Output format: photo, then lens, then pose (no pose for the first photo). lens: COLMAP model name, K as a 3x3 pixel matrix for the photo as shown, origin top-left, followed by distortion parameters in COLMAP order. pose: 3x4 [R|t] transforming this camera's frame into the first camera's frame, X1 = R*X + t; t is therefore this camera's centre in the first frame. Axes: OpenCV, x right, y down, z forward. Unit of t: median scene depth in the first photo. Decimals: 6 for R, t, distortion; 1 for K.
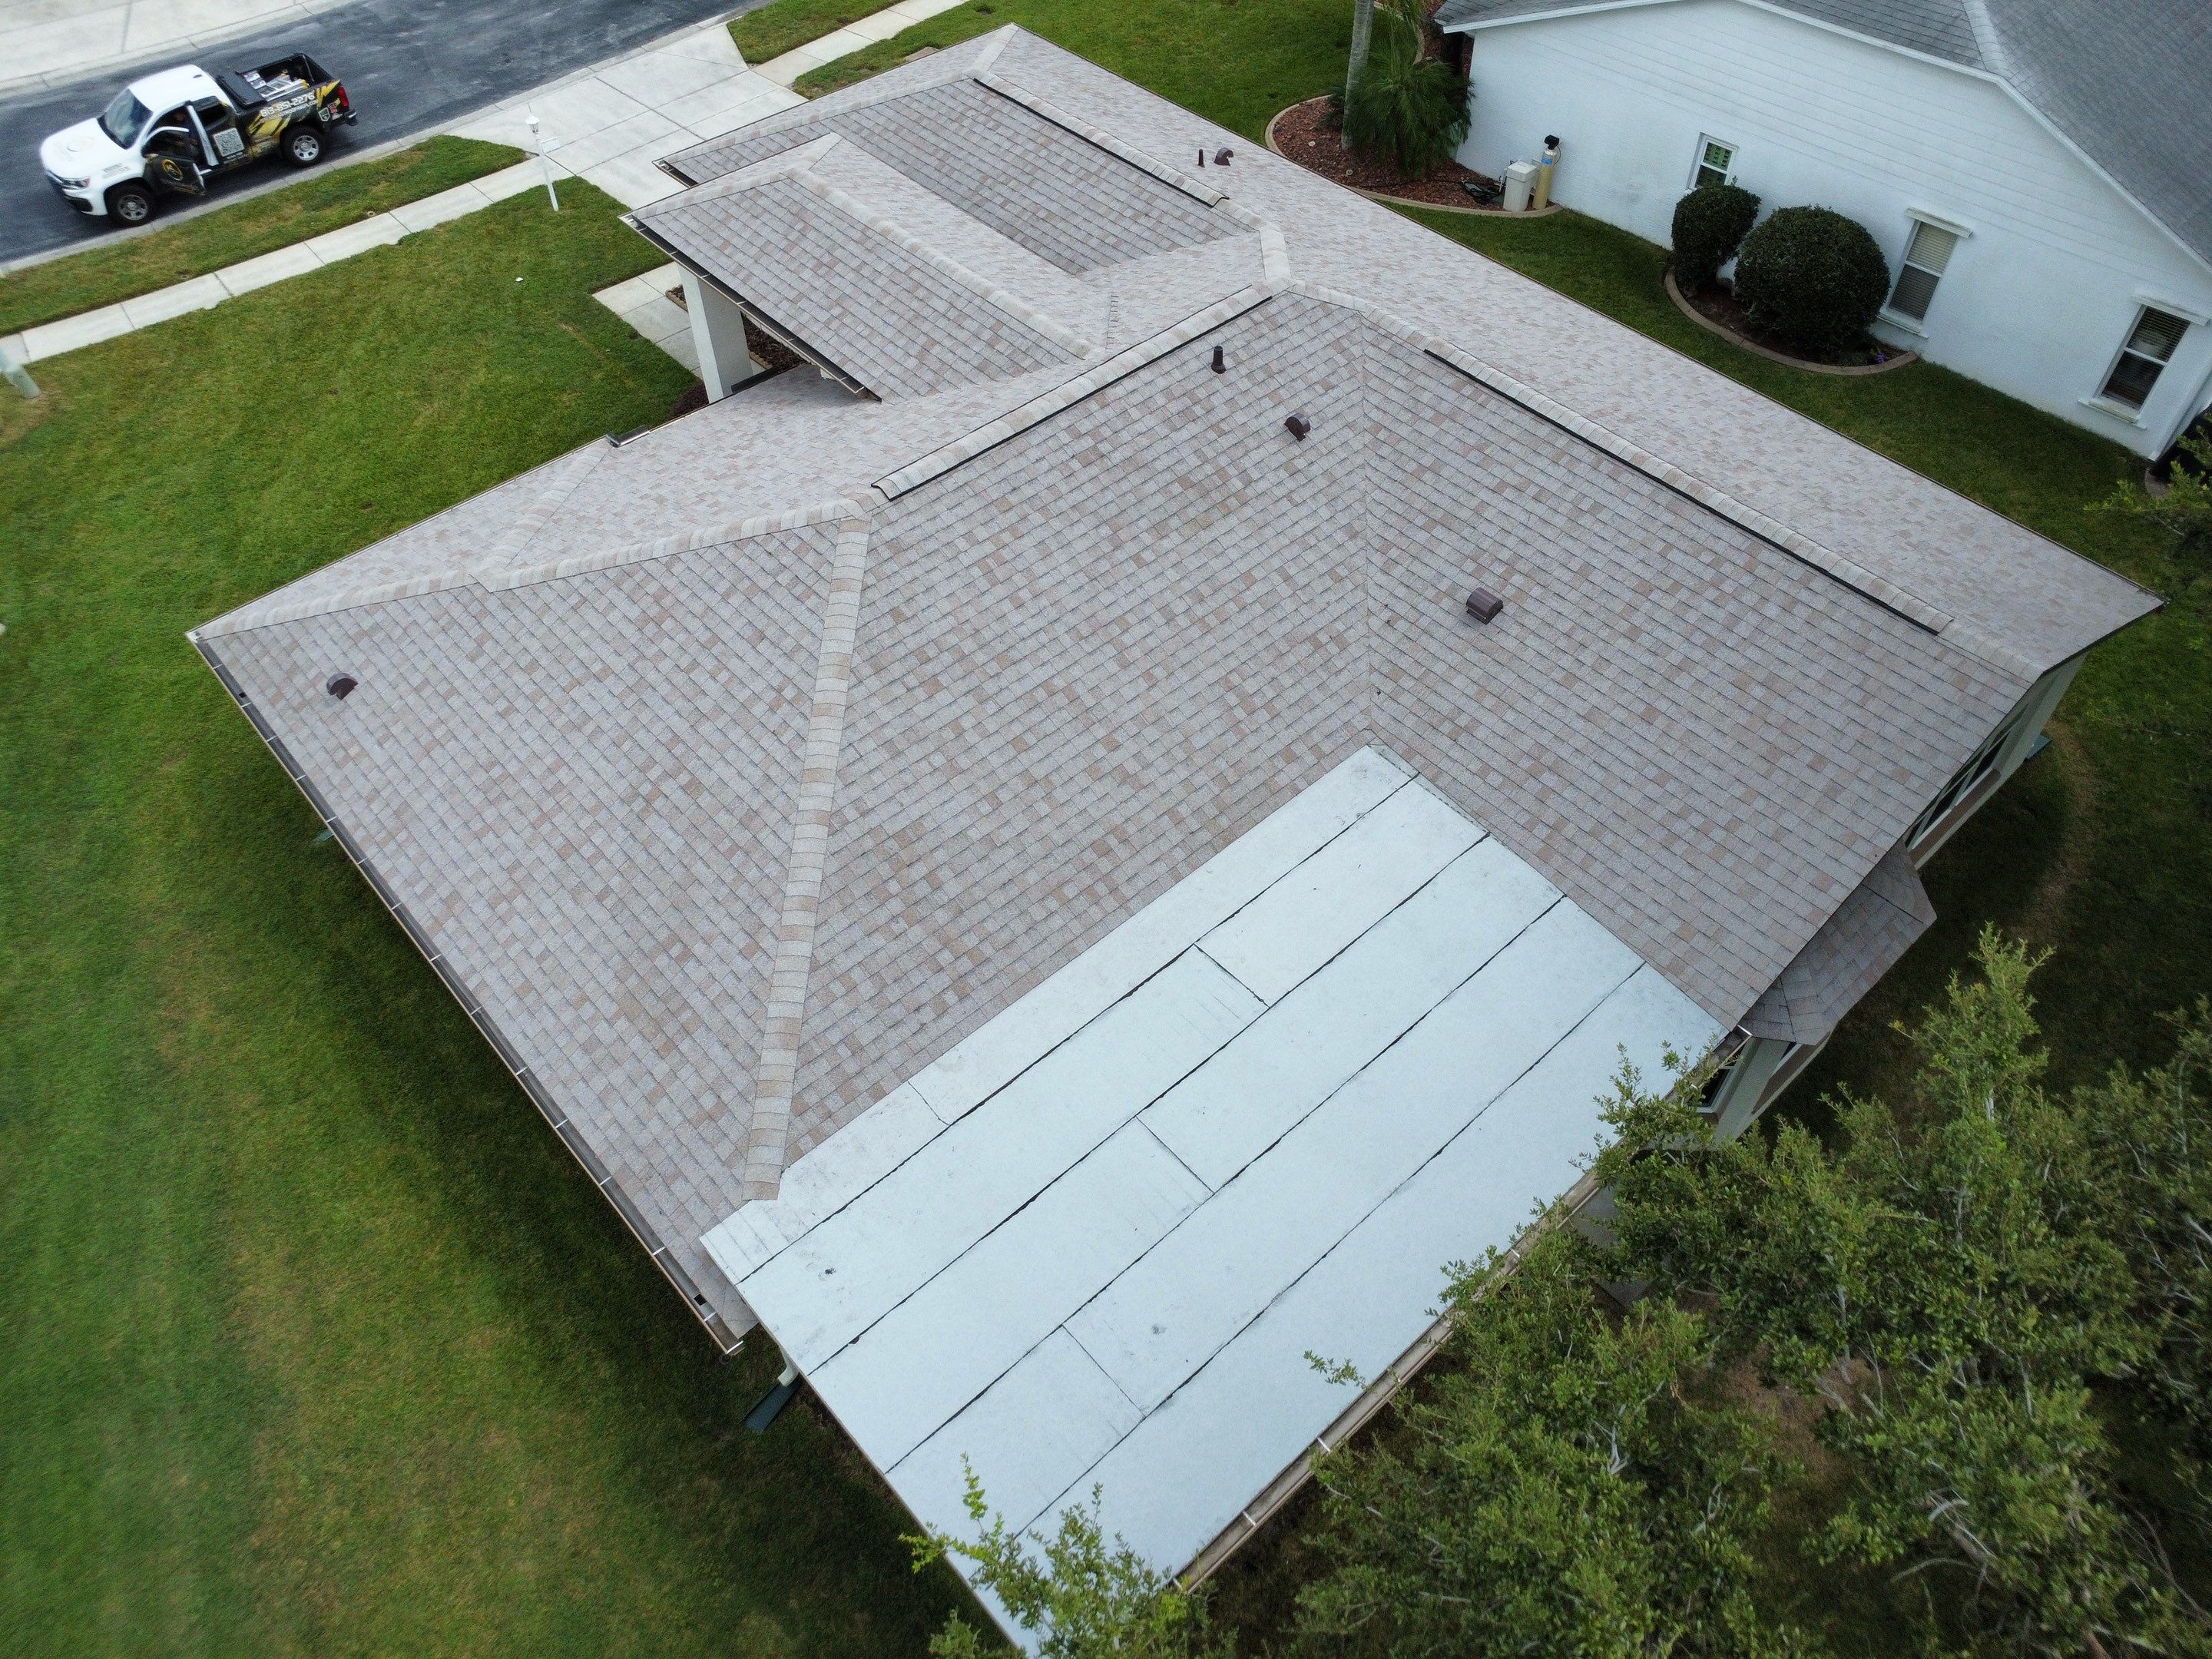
lens RADIAL K [[1605.5, 0, 1106.3], [0, 1605.5, 823.3], [0, 0, 1]] dist [-0.018740, -0.017327]
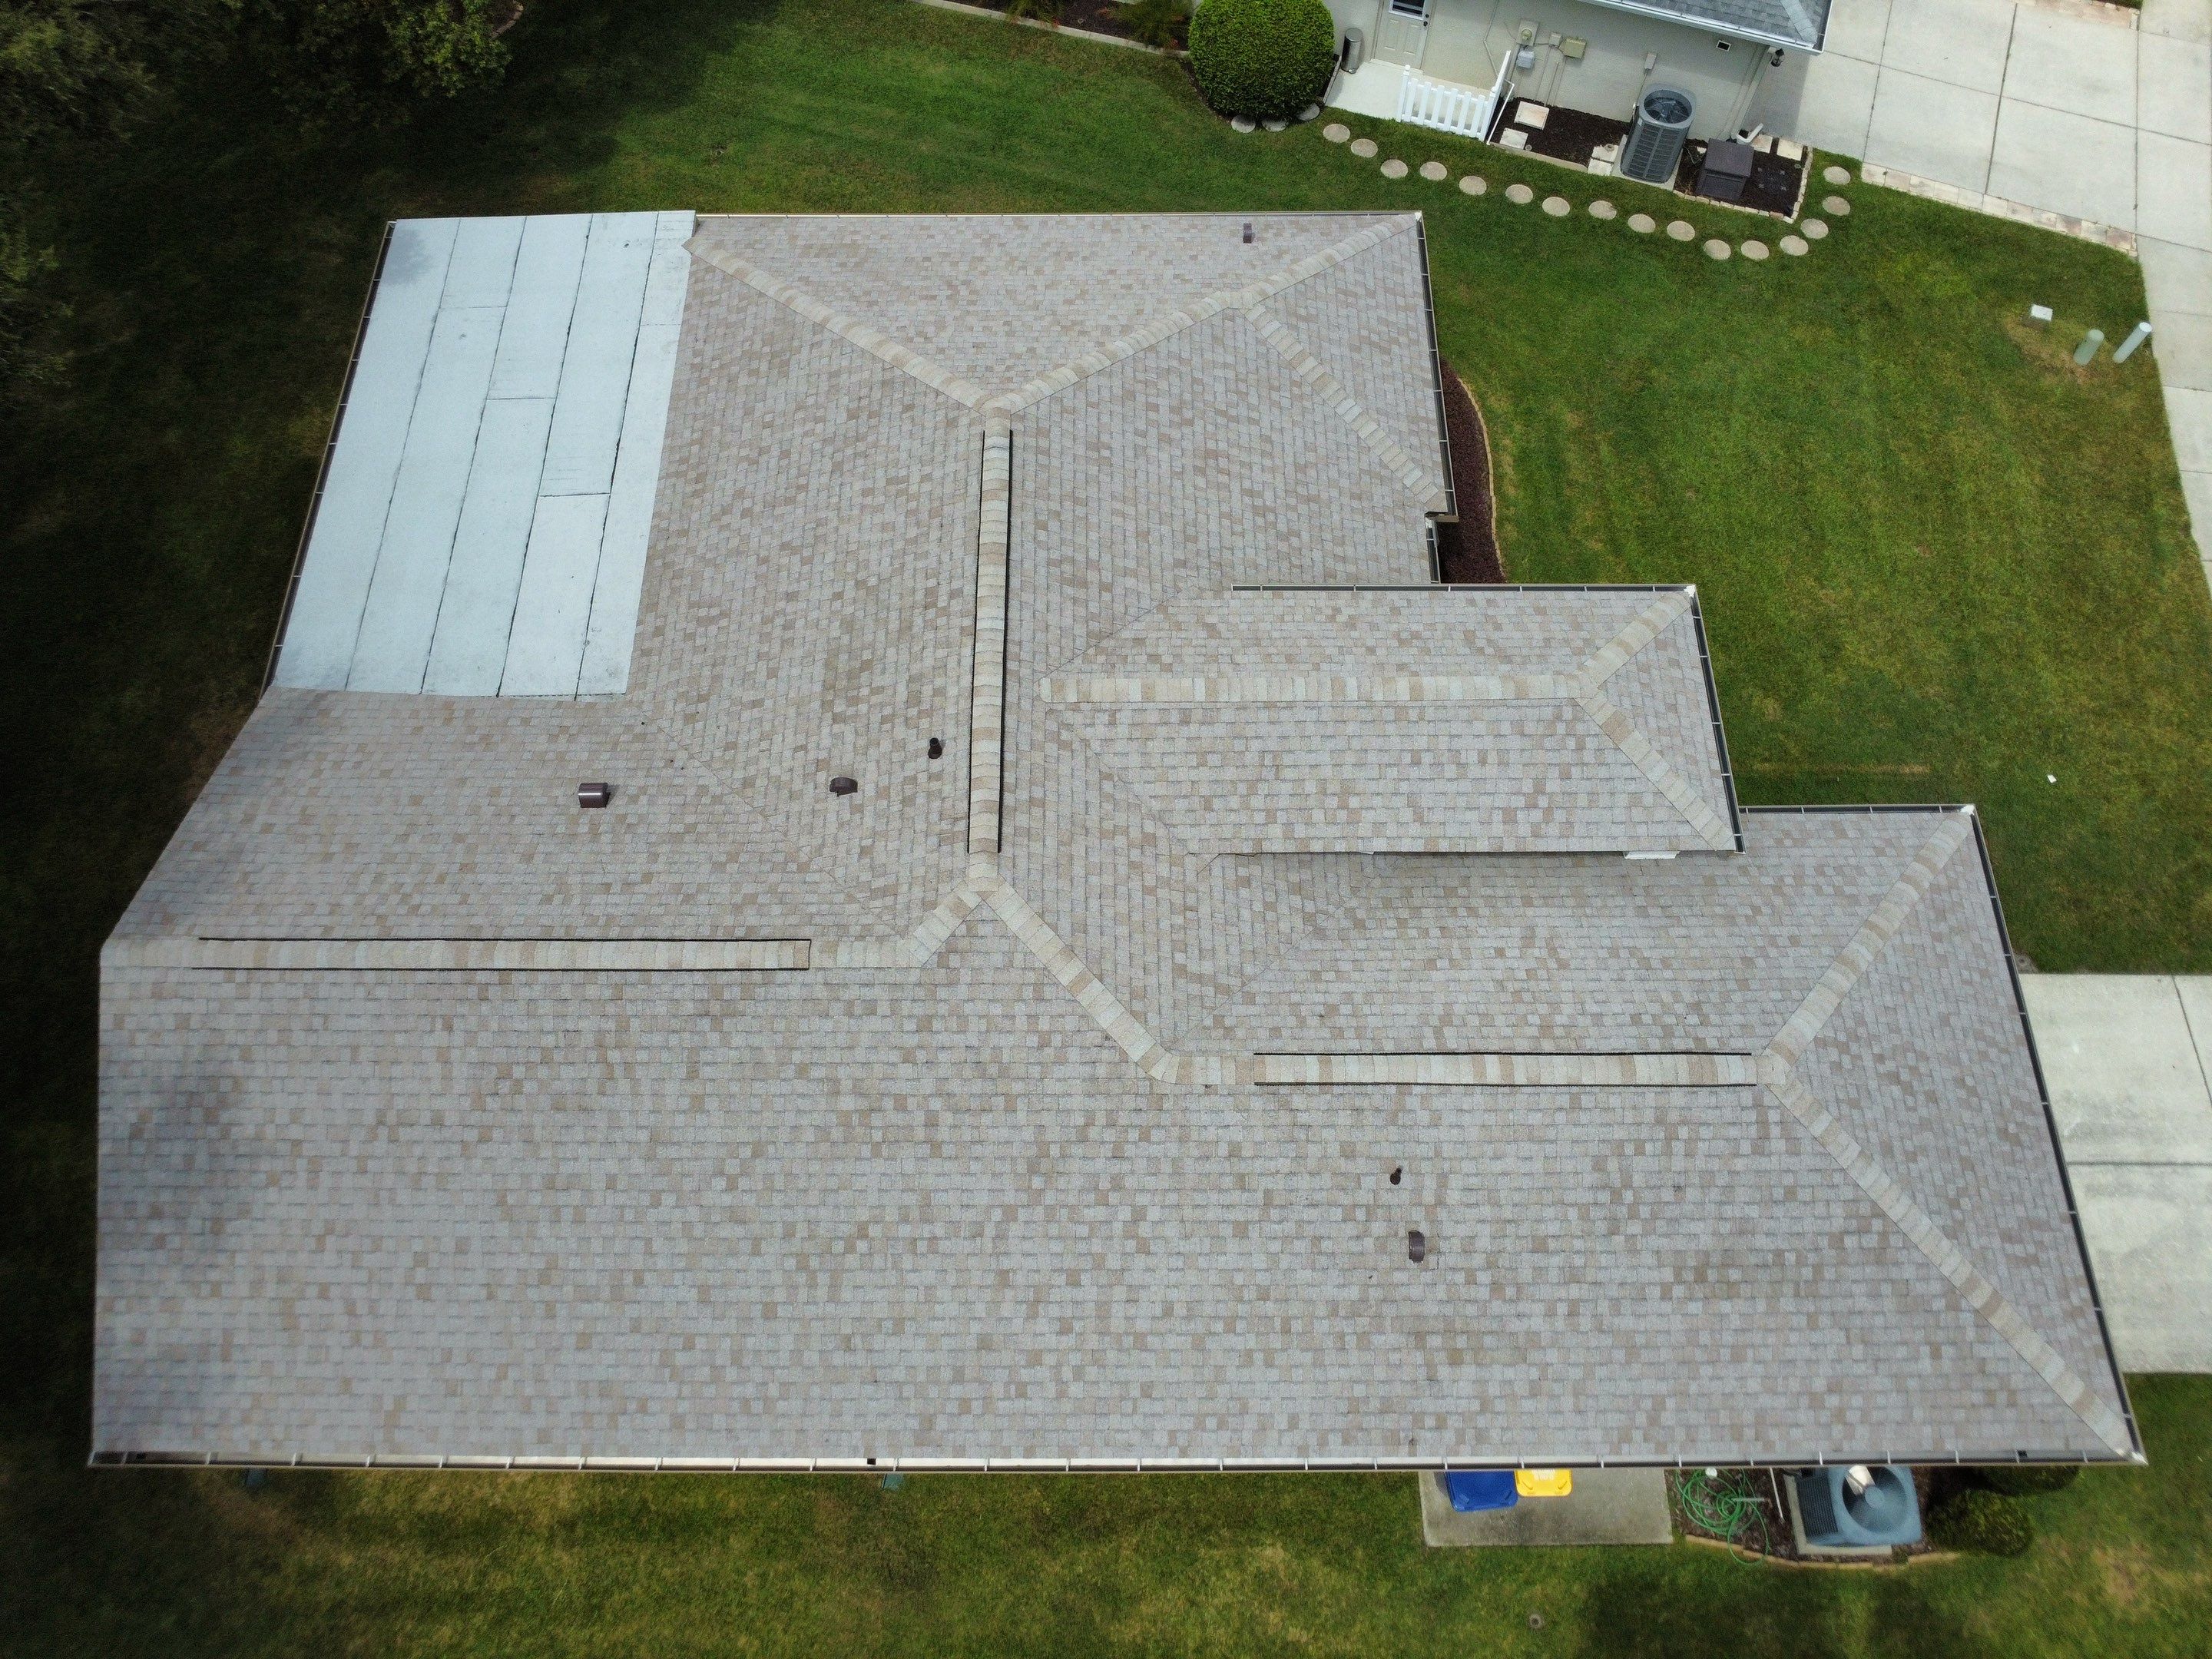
lens RADIAL K [[1605.5, 0, 1107.1], [0, 1605.5, 819.4], [0, 0, 1]] dist [-0.018740, -0.017327]
pose [[-0.666089, 0.678028, -0.310811, 0.363147], [-0.559345, -0.178415, 0.809507, -1.249467], [0.493415, 0.713054, 0.498092, 0.657779]]
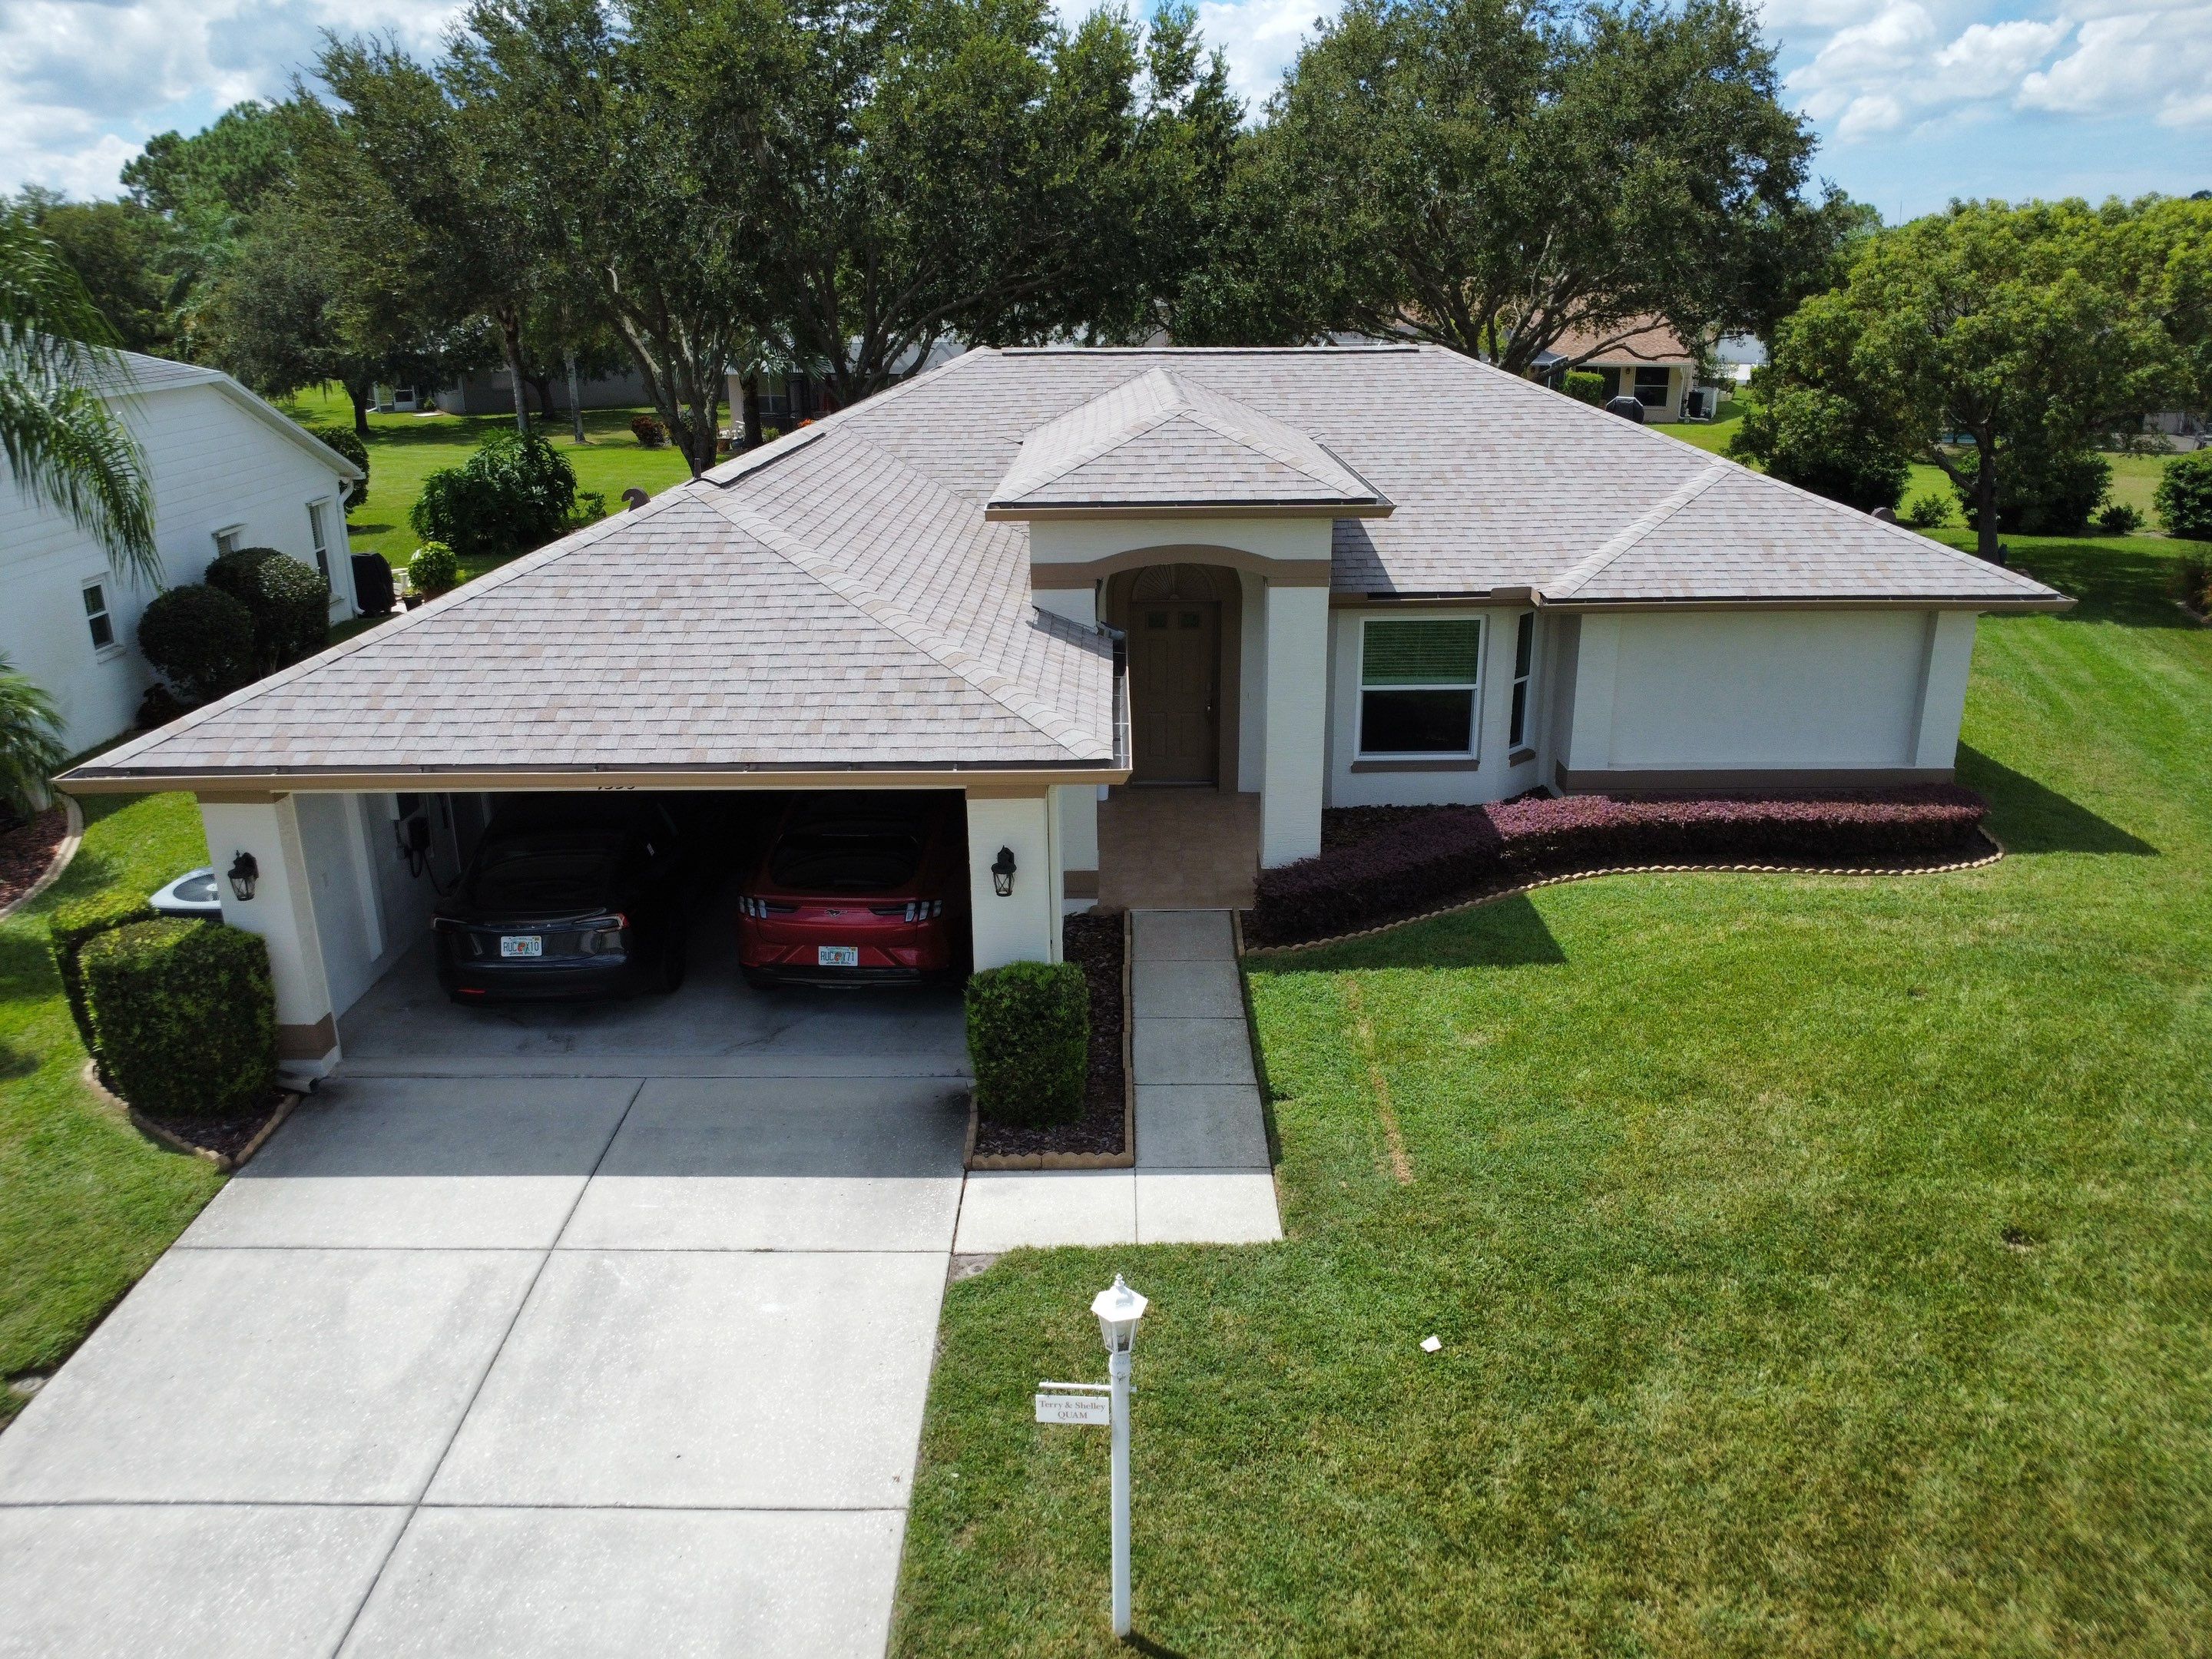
lens RADIAL K [[1605.5, 0, 1114.8], [0, 1605.5, 820.8], [0, 0, 1]] dist [-0.018740, -0.017327]
pose [[-0.742946, -0.198581, 0.639215, -0.872427], [0.519805, 0.430482, 0.737894, -1.136746], [-0.421703, 0.880483, -0.216601, 1.727582]]
